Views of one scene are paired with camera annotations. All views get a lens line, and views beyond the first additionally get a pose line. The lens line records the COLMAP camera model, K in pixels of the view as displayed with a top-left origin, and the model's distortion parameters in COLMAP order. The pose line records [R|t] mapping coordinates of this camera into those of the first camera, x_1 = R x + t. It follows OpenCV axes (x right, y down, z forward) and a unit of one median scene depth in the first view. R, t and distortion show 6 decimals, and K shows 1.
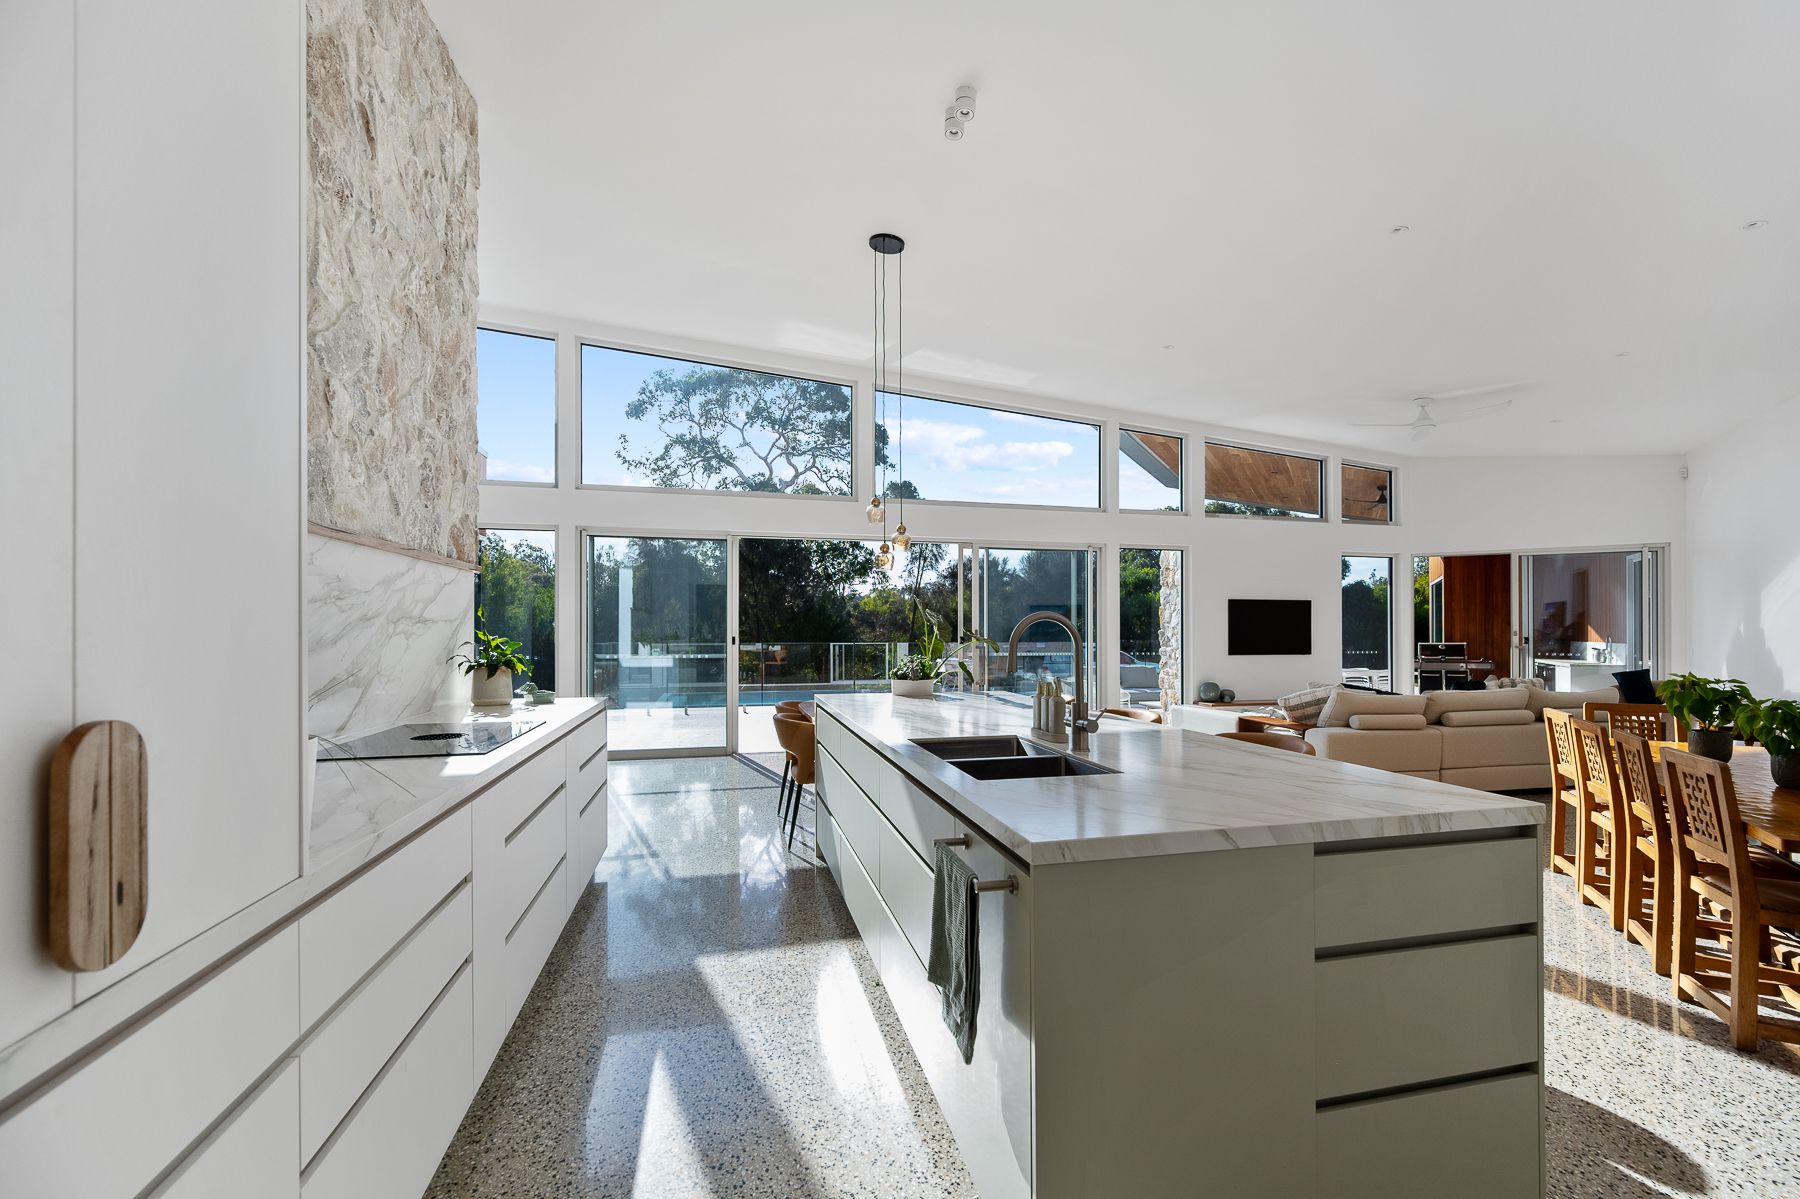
lens RADIAL K [[730.6, 0, 909.5], [0, 730.6, 623.5], [0, 0, 1]] dist [-0.001230, 0.000238]
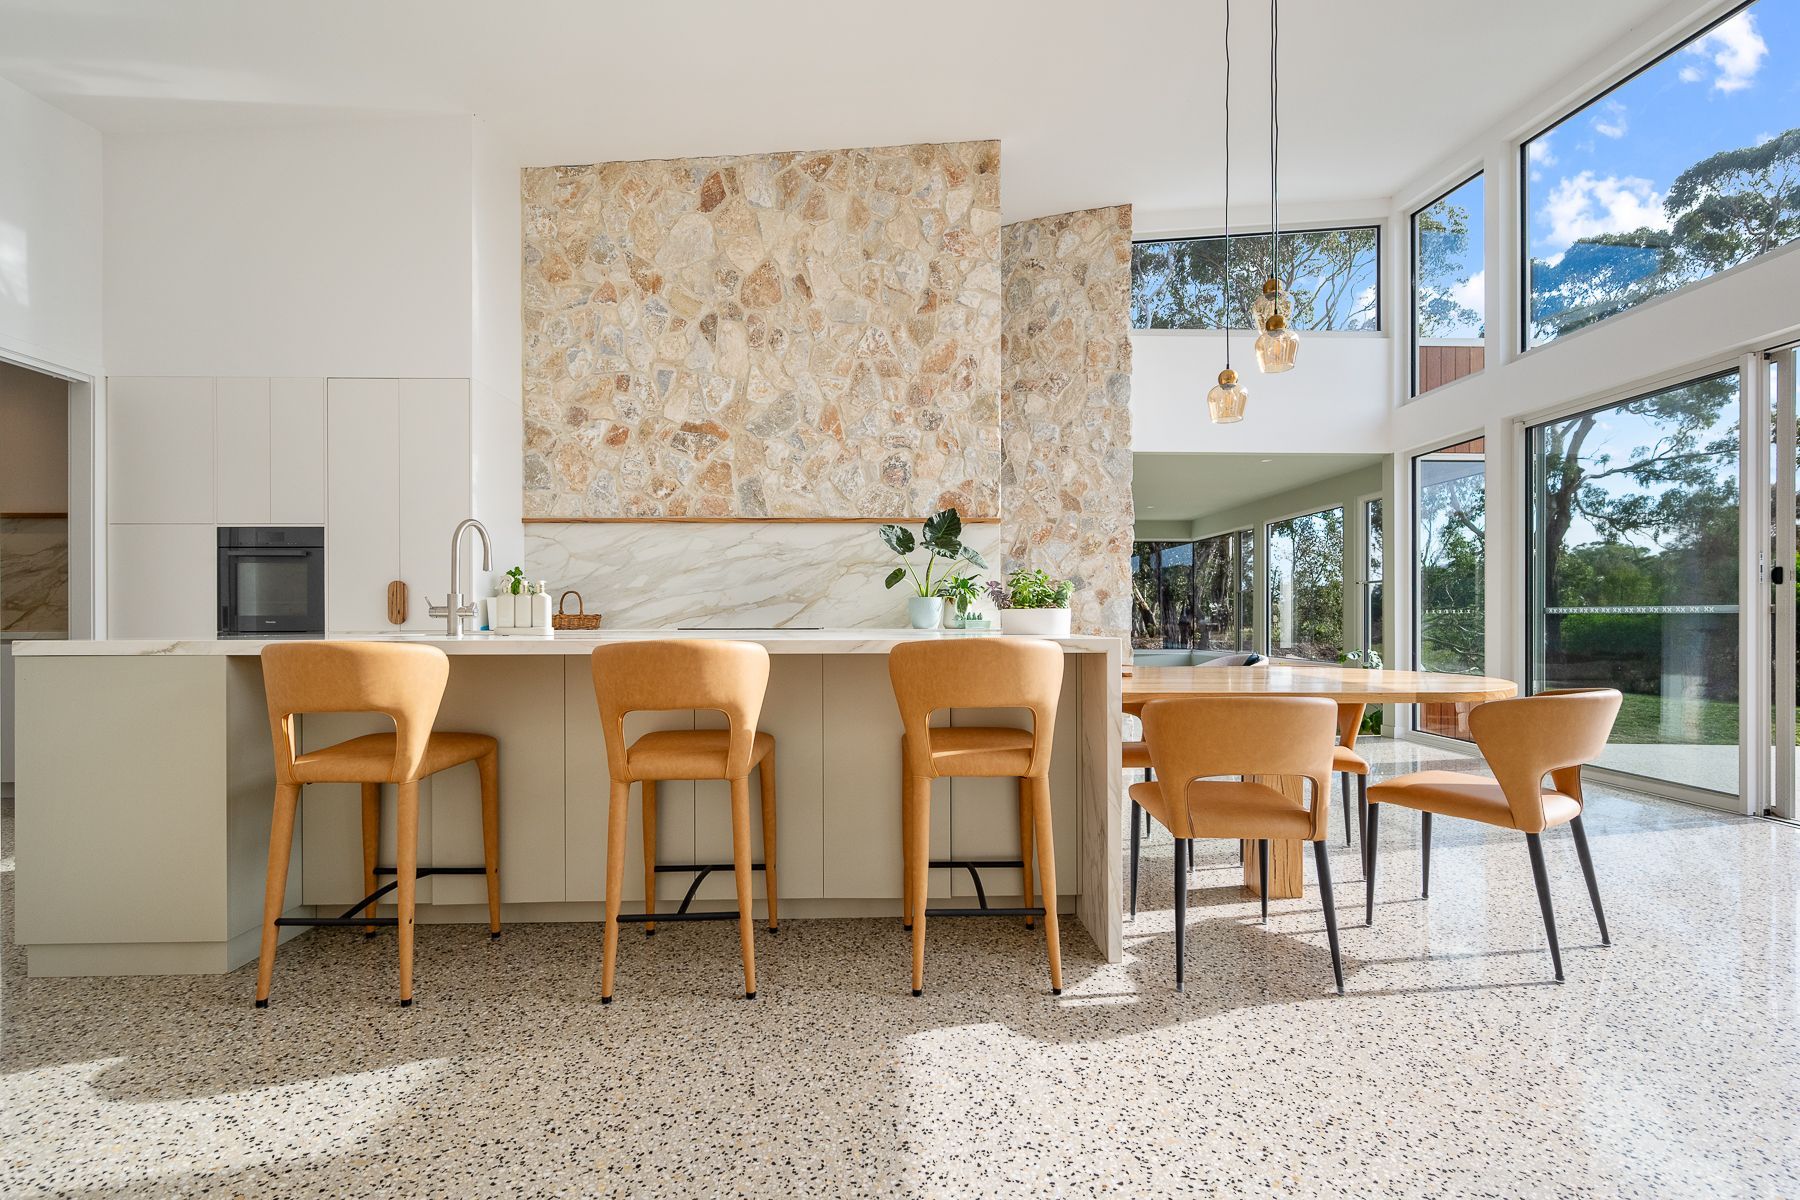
lens RADIAL K [[805.1, 0, 896.9], [0, 805.1, 620.2], [0, 0, 1]] dist [0.000910, -0.000335]
pose [[-0.215605, 0.001310, -0.976480, 0.311496], [0.011673, 0.999931, -0.001237, 0.037571], [0.976411, -0.011665, -0.215605, 0.461591]]
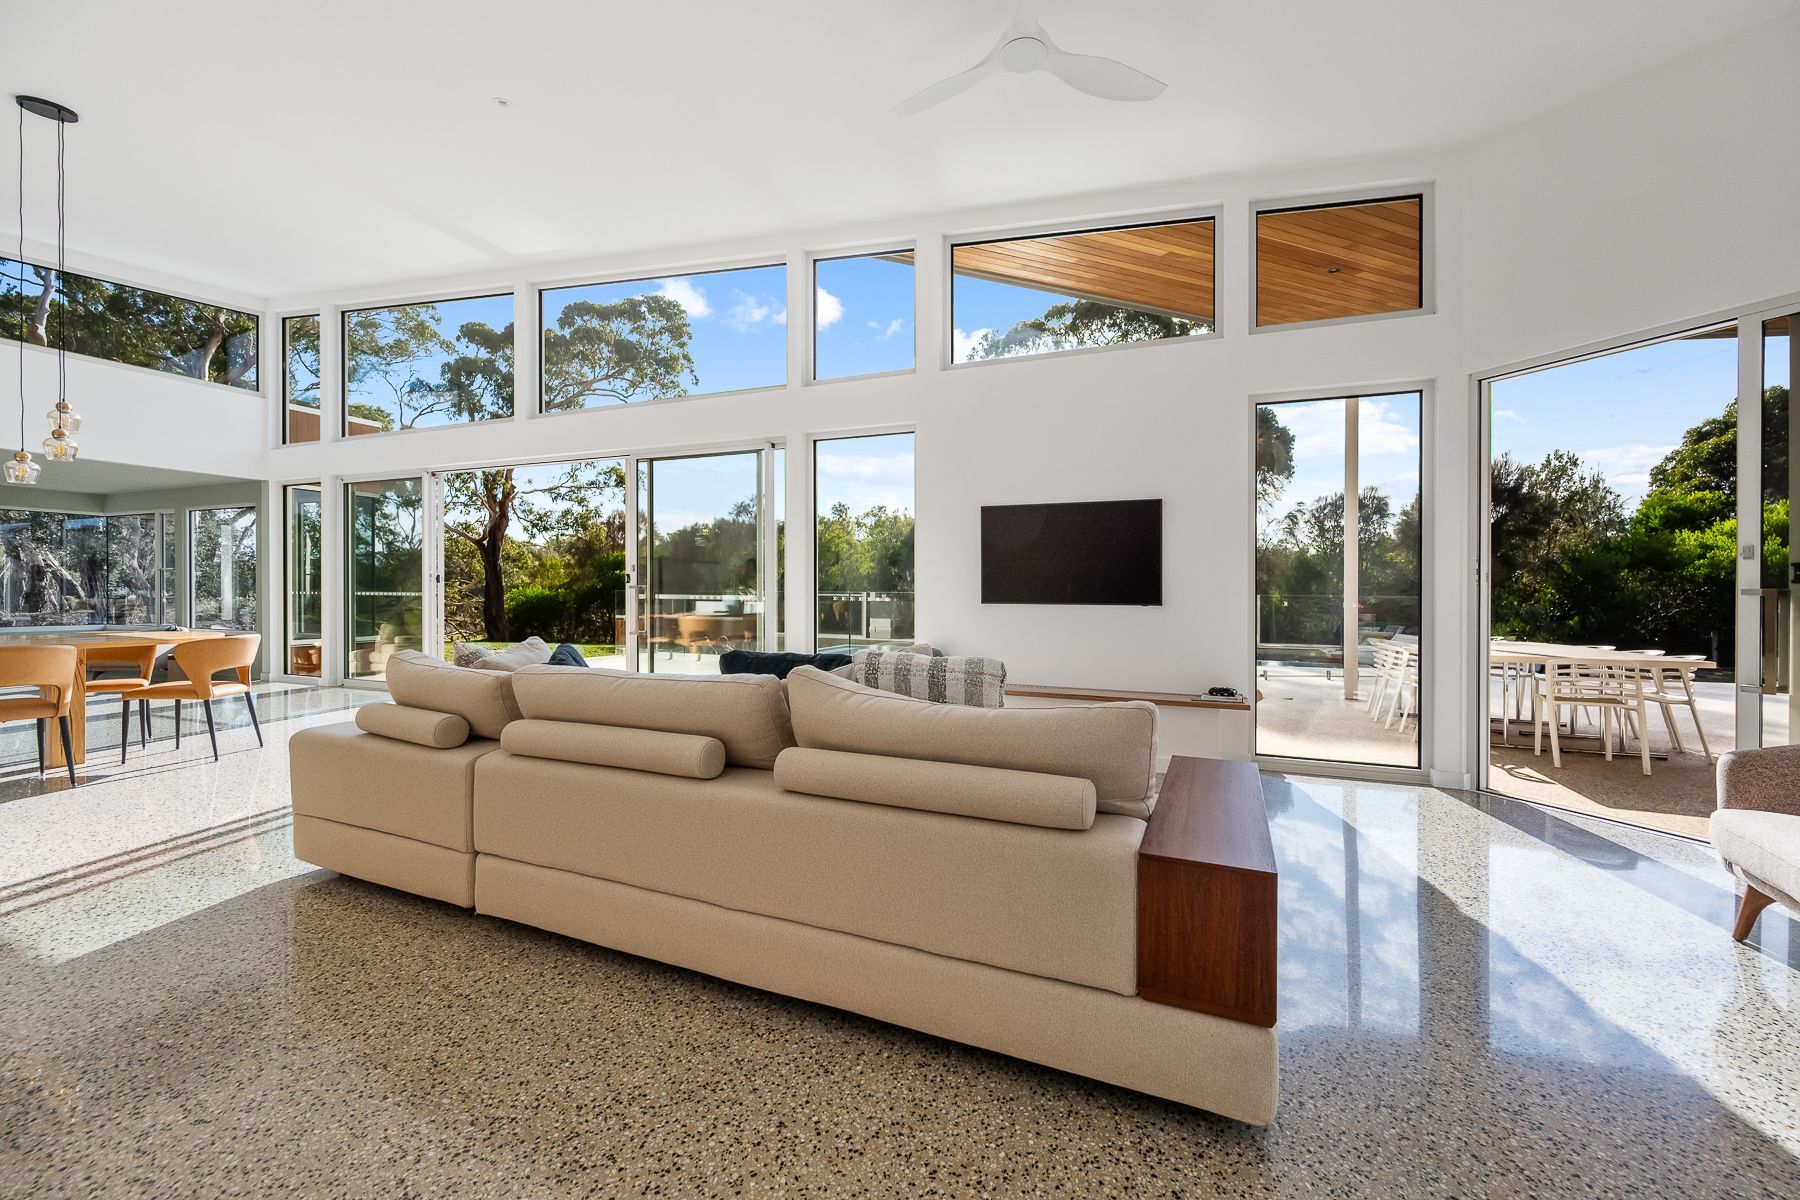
lens RADIAL K [[720.4, 0, 906.6], [0, 720.4, 597.1], [0, 0, 1]] dist [-0.001545, -0.000010]
pose [[0.804581, 0.007598, -0.593794, 0.689792], [0.002474, 0.999867, 0.016147, 0.027329], [0.593837, -0.014460, 0.804455, 0.485332]]
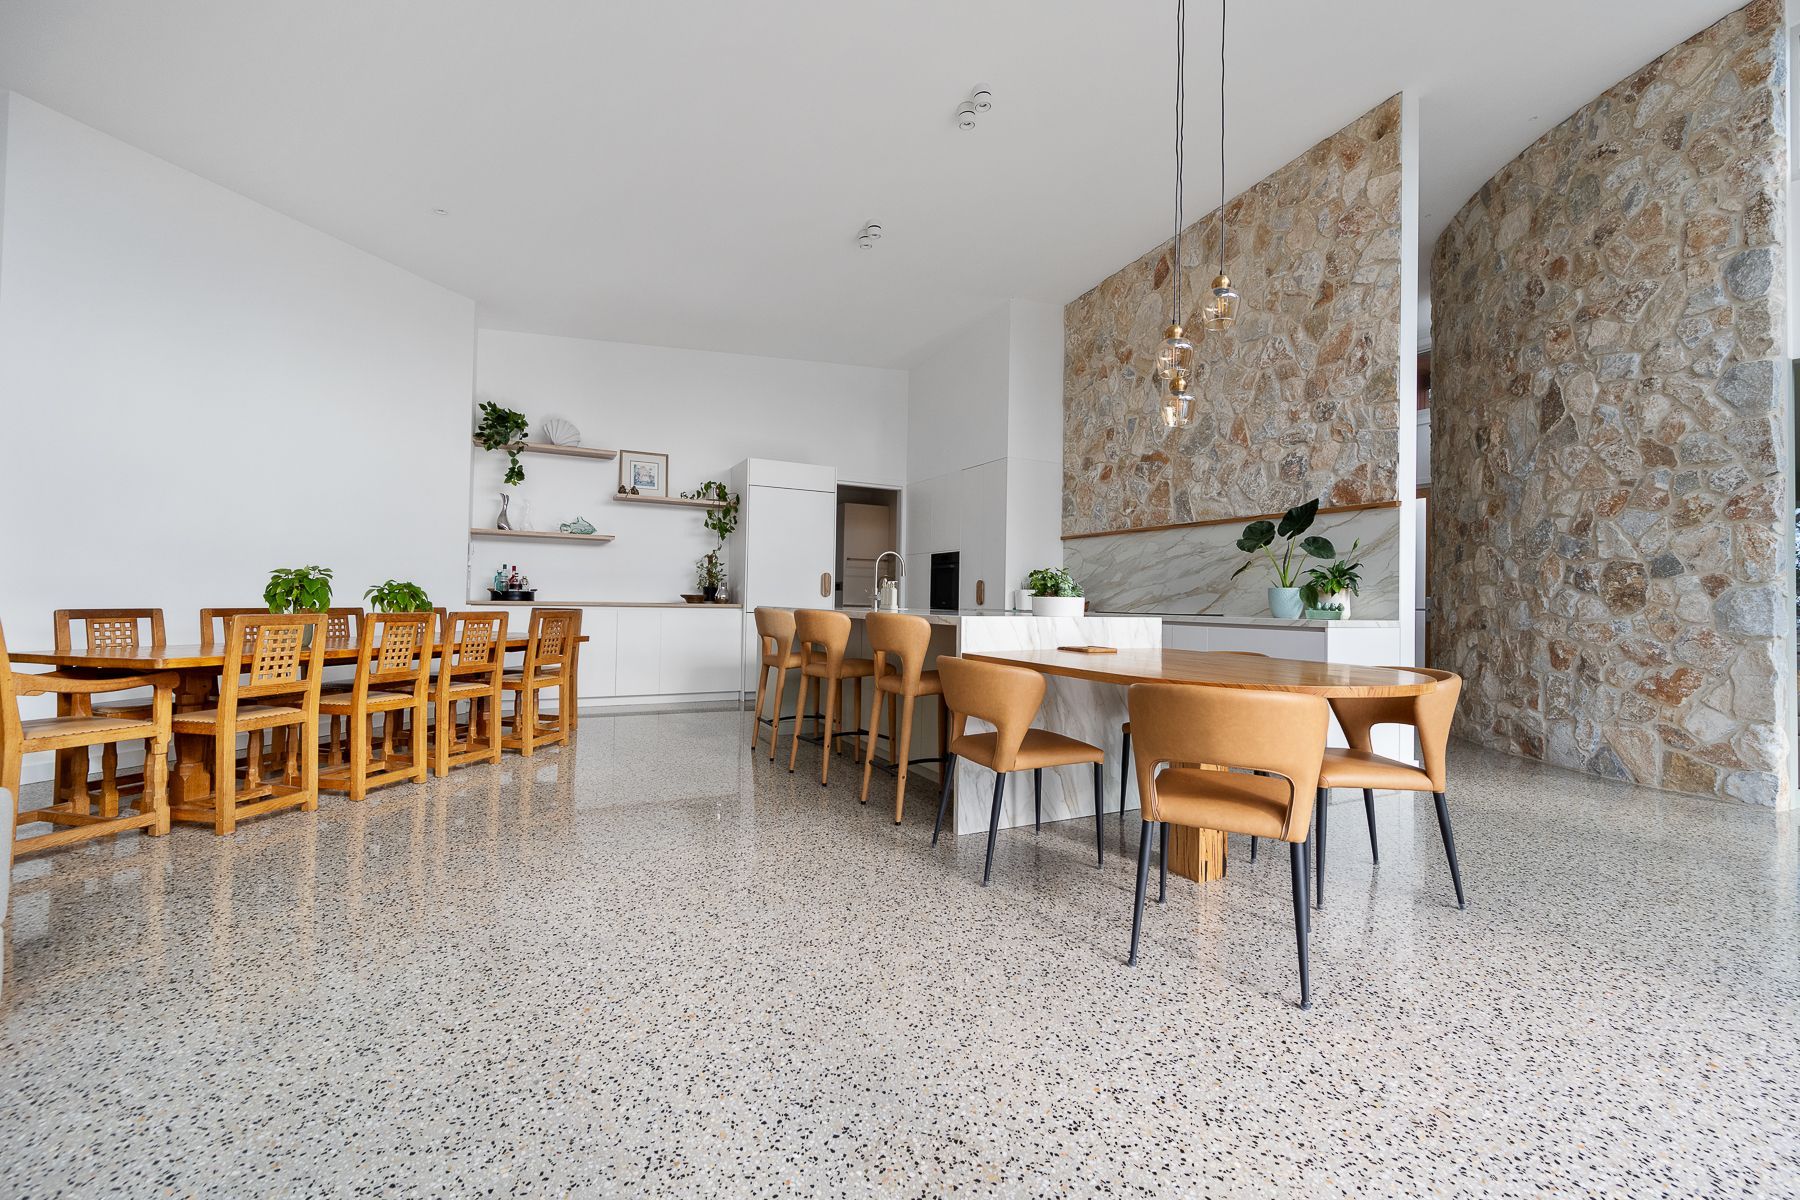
lens RADIAL K [[739.7, 0, 906.6], [0, 739.7, 587.4], [0, 0, 1]] dist [0.000603, 0.000247]
pose [[-0.972046, -0.022743, -0.233685, 0.162766], [-0.016663, 0.999470, -0.027959, 0.039978], [0.234197, -0.023284, -0.971910, 0.789607]]
